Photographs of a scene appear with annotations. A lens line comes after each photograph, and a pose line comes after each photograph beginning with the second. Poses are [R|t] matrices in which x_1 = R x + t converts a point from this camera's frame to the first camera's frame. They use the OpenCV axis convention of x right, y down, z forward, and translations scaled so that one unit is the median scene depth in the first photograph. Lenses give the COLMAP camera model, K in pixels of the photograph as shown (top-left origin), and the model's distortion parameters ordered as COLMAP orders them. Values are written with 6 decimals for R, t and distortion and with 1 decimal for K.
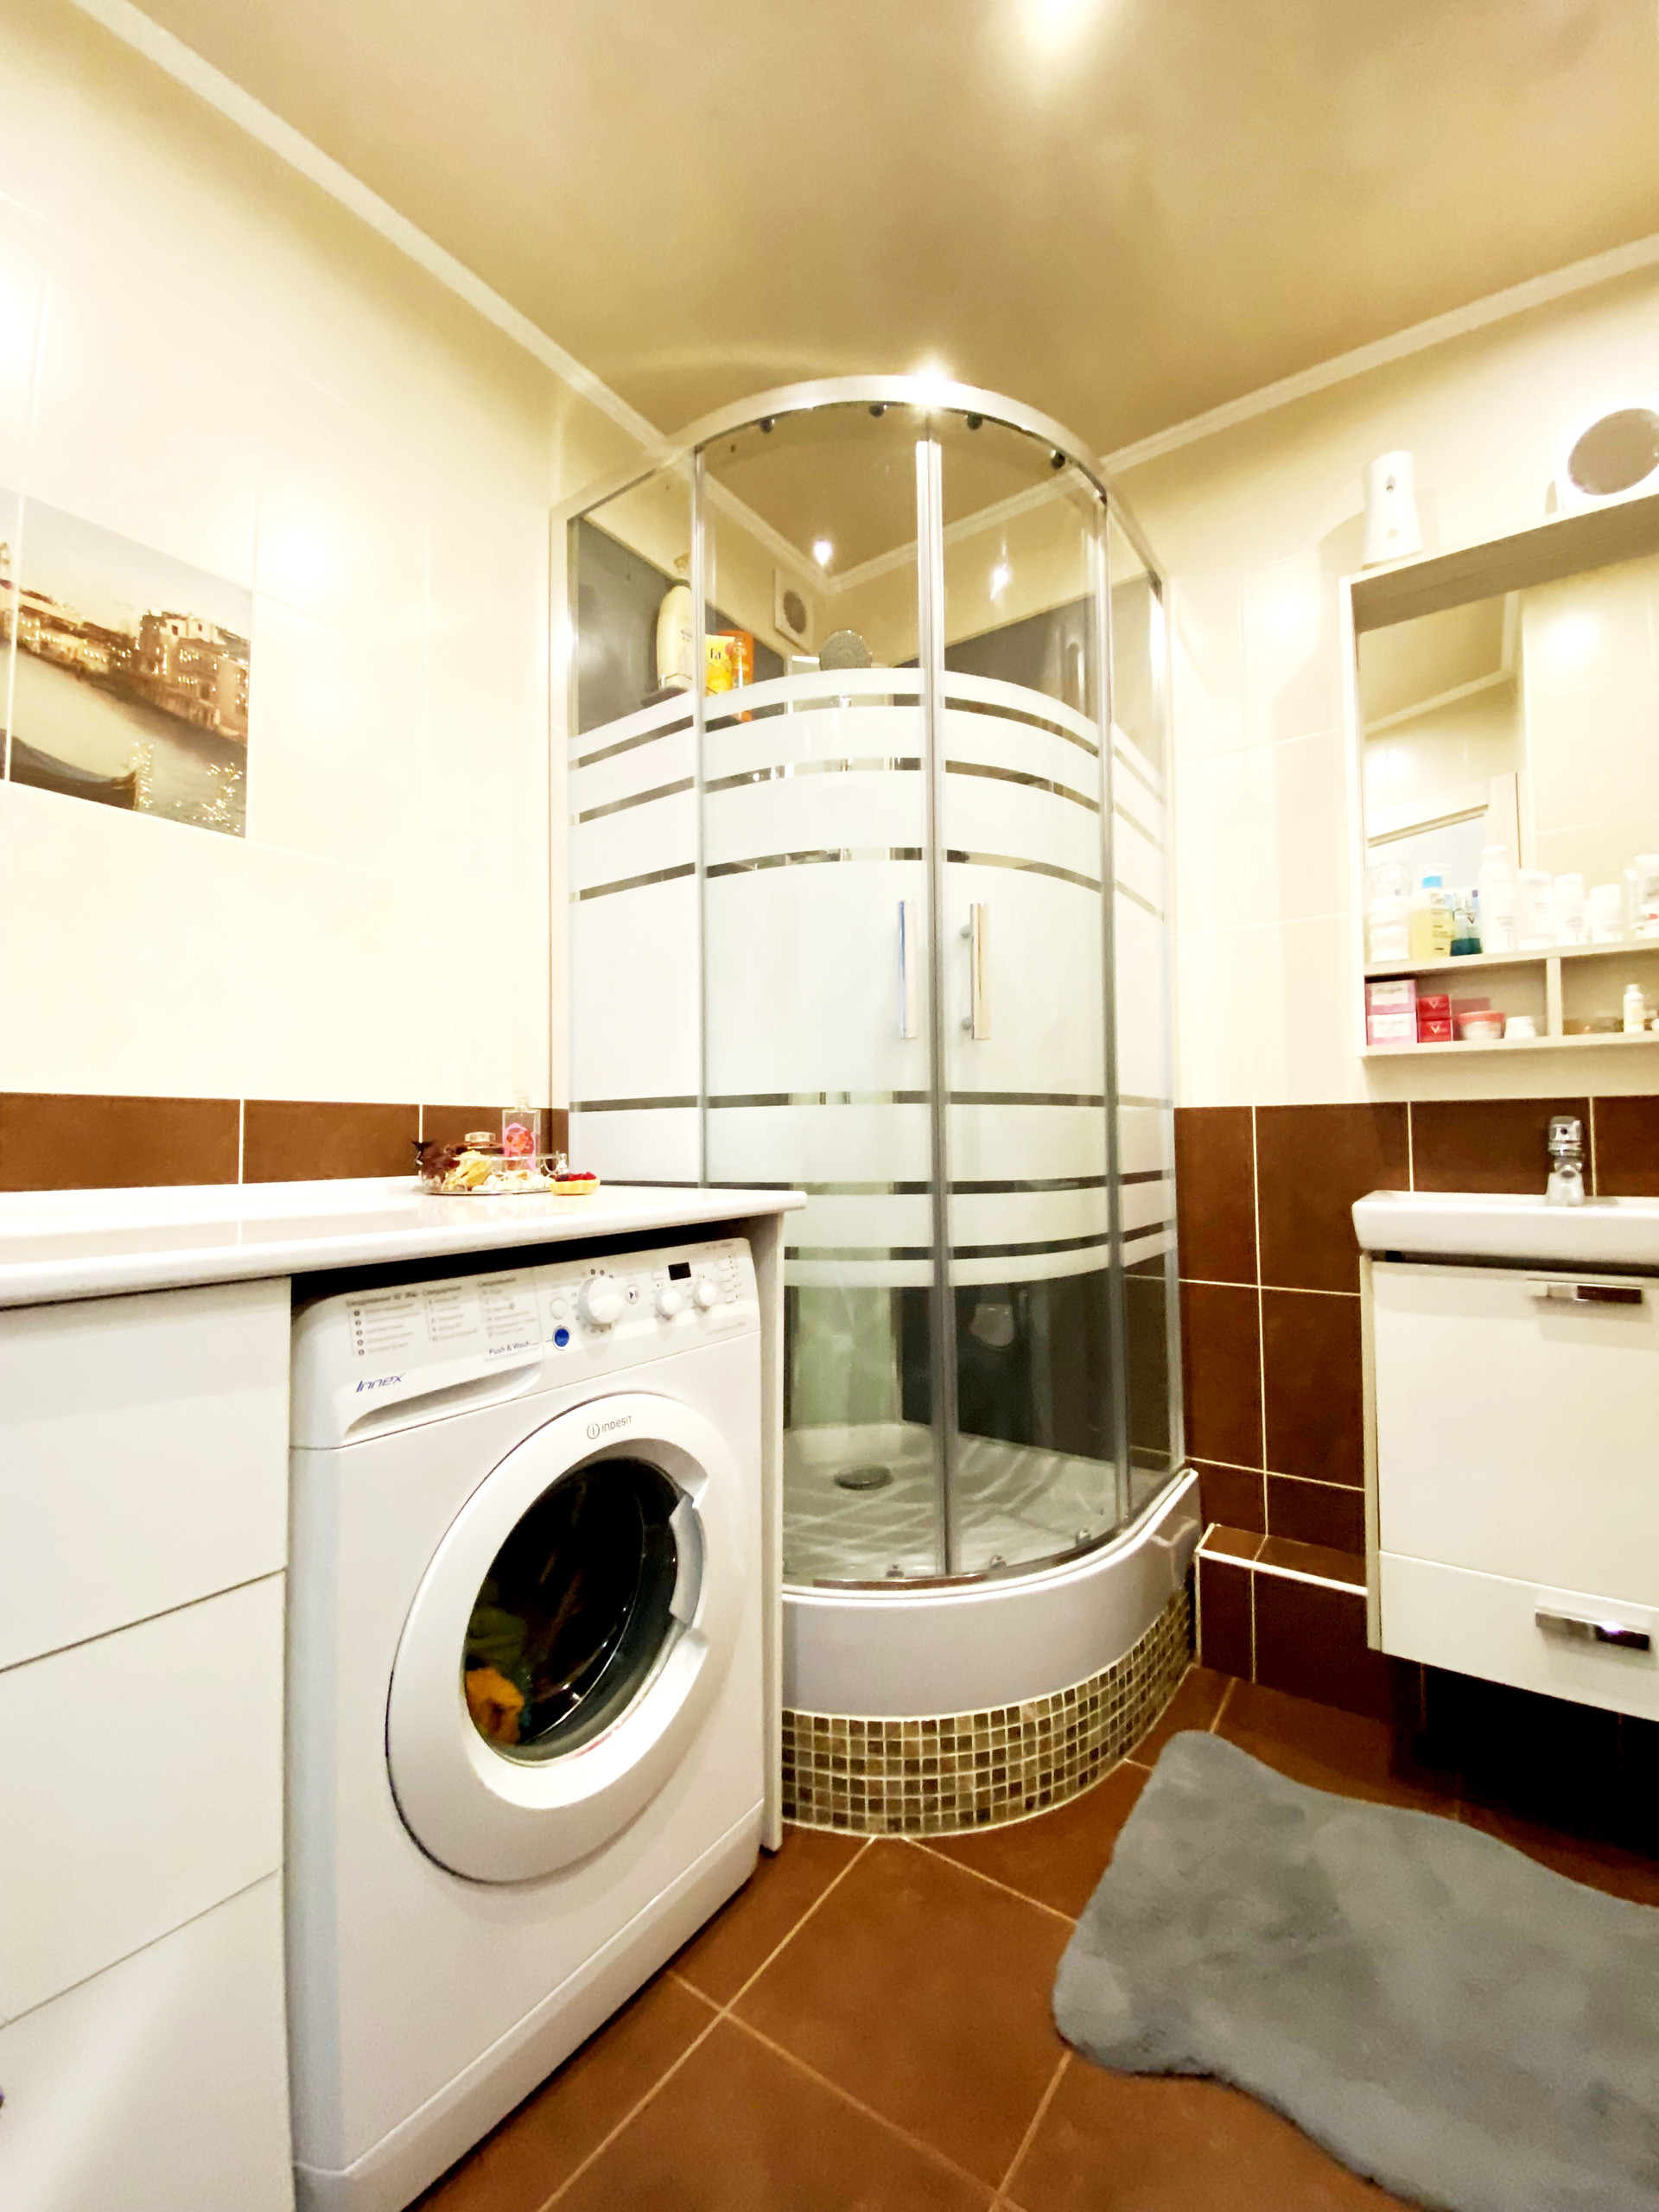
lens RADIAL K [[903.6, 0, 831.2], [0, 903.6, 1104.4], [0, 0, 1]] dist [0.014298, -0.015428]
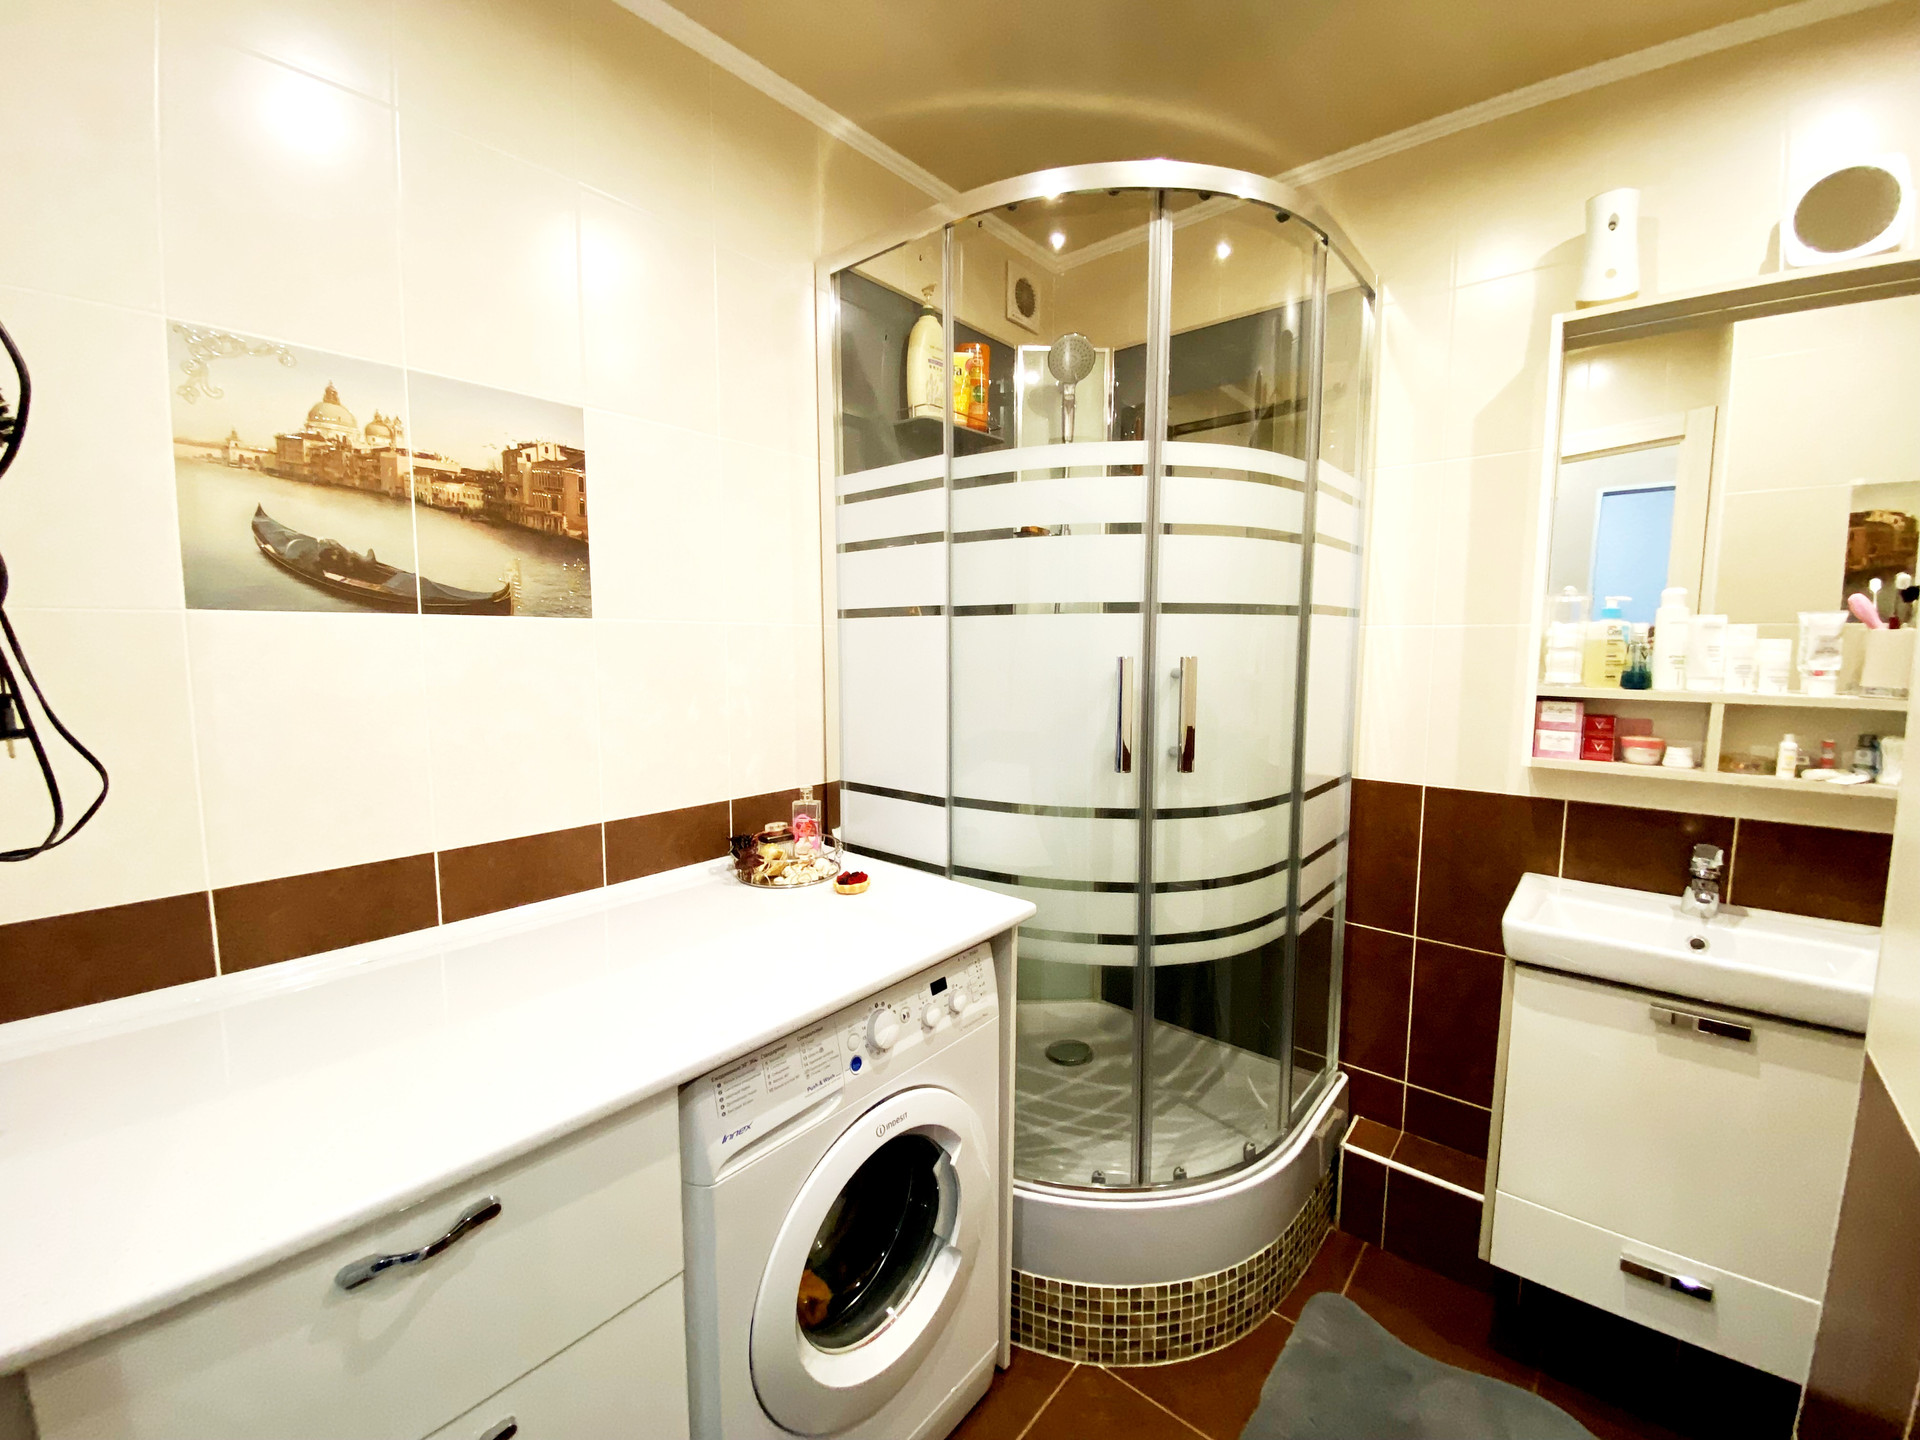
lens RADIAL K [[784.3, 0, 960.0], [0, 784.3, 720.0], [0, 0, 1]] dist [0.014298, -0.015428]
pose [[0.995253, 0.019001, -0.095450, -0.031255], [-0.005262, 0.989827, 0.142178, -0.279836], [0.097180, -0.141001, 0.985228, -0.034902]]
